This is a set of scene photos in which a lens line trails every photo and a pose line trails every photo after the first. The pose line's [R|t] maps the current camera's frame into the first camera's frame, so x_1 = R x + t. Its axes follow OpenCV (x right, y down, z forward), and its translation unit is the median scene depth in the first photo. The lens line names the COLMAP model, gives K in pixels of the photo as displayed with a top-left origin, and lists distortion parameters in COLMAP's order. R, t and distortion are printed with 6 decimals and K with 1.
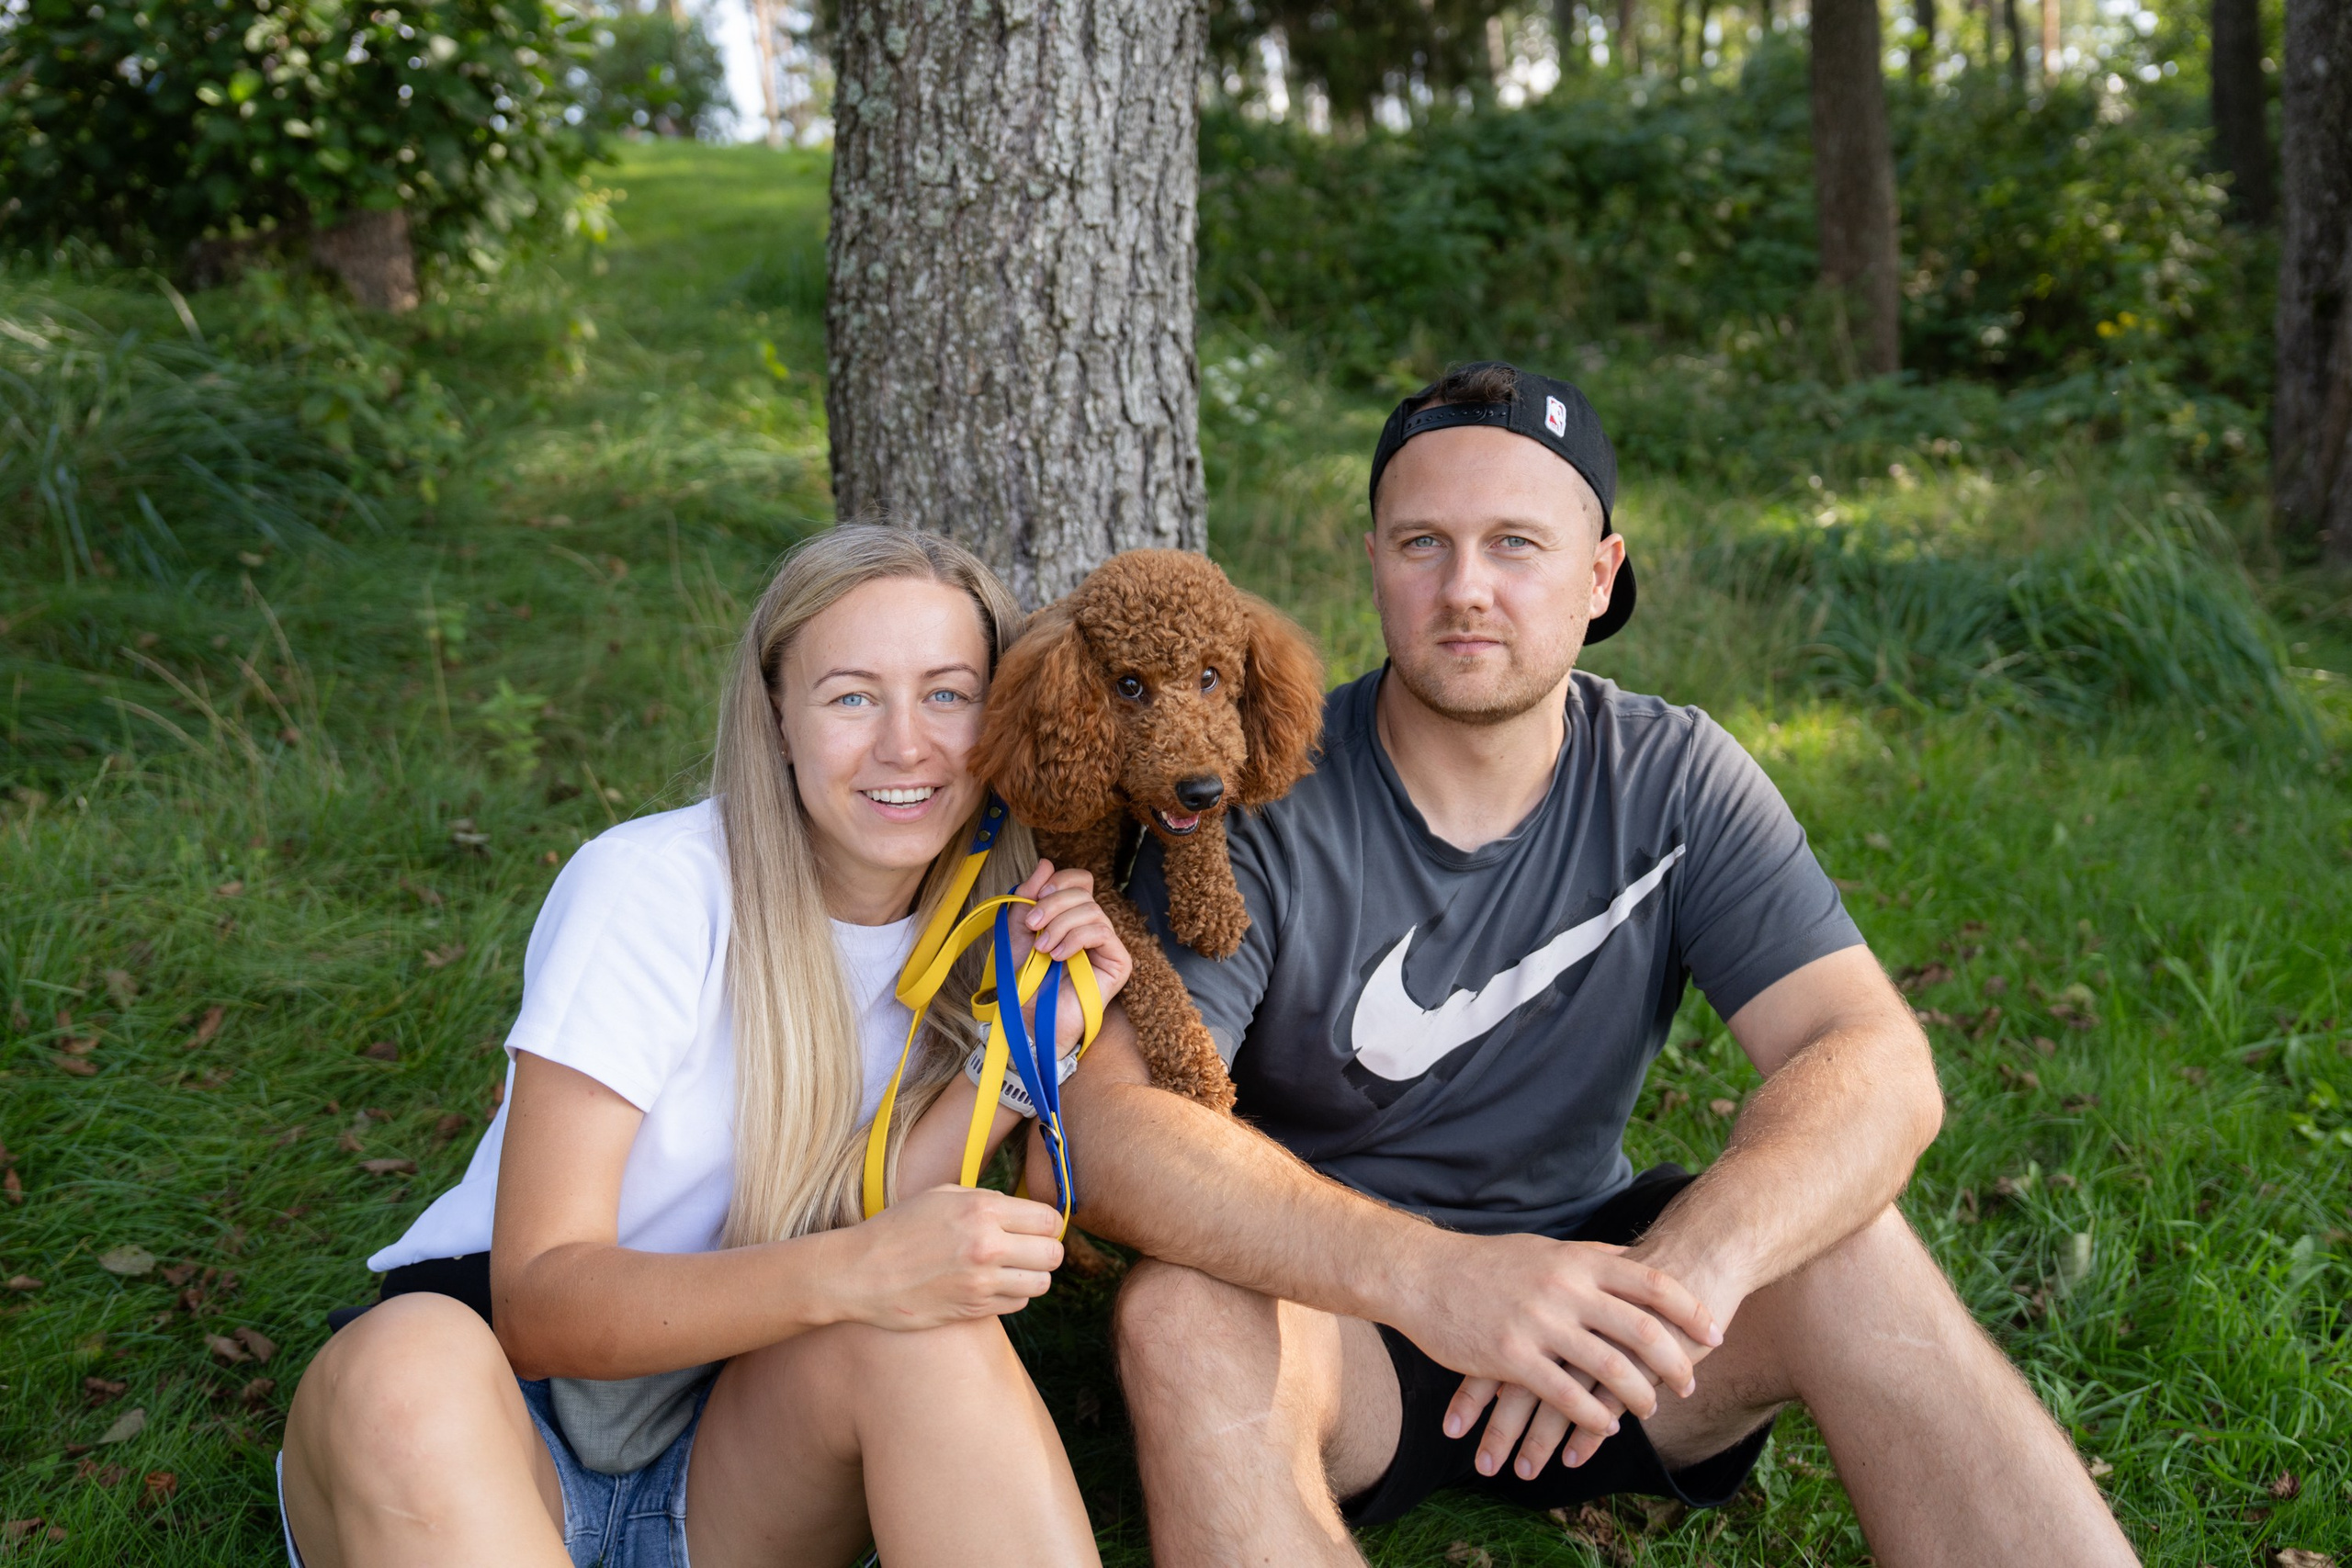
lens RADIAL K [[2081.5, 0, 1176.0], [0, 2081.5, 784.0], [0, 0, 1]] dist [-0.067080, 0.160877]
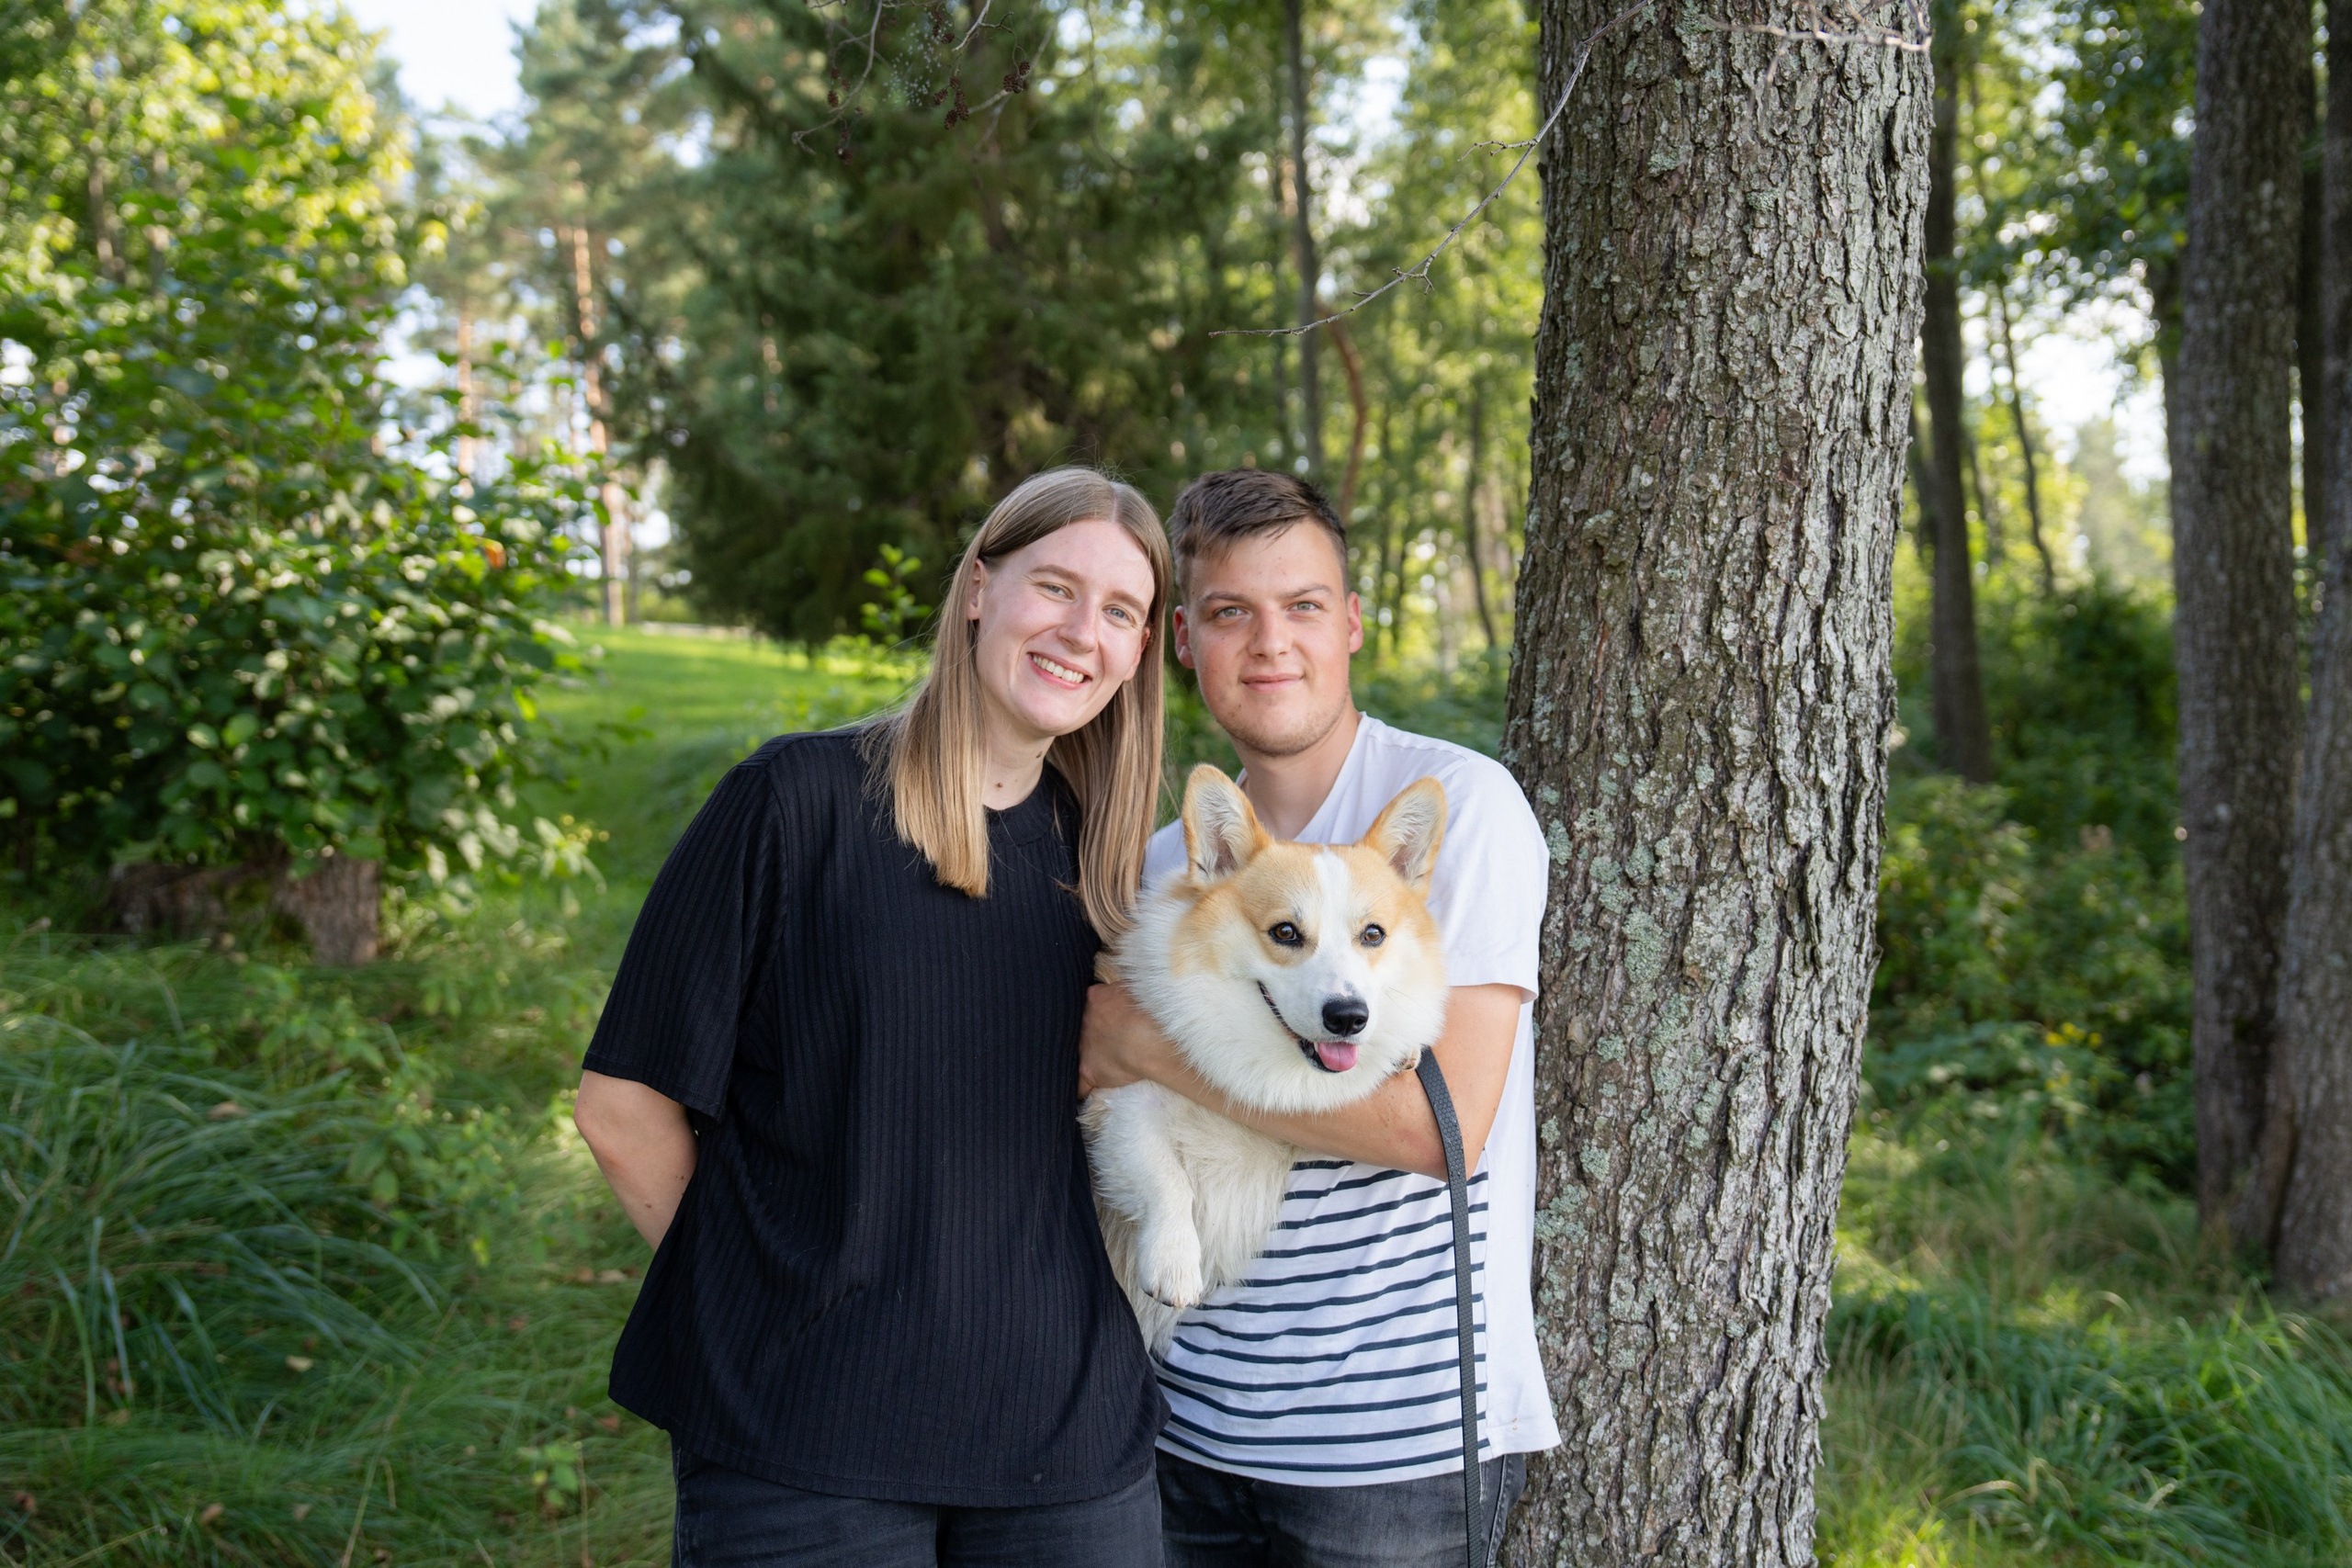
lens RADIAL K [[2081.5, 0, 1176.0], [0, 2081.5, 784.0], [0, 0, 1]] dist [-0.067080, 0.160877]
pose [[0.986664, 0.061657, 0.150643, -0.446529], [-0.026932, 0.974563, -0.222488, -0.306677], [-0.160529, 0.215464, 0.963227, 0.131471]]
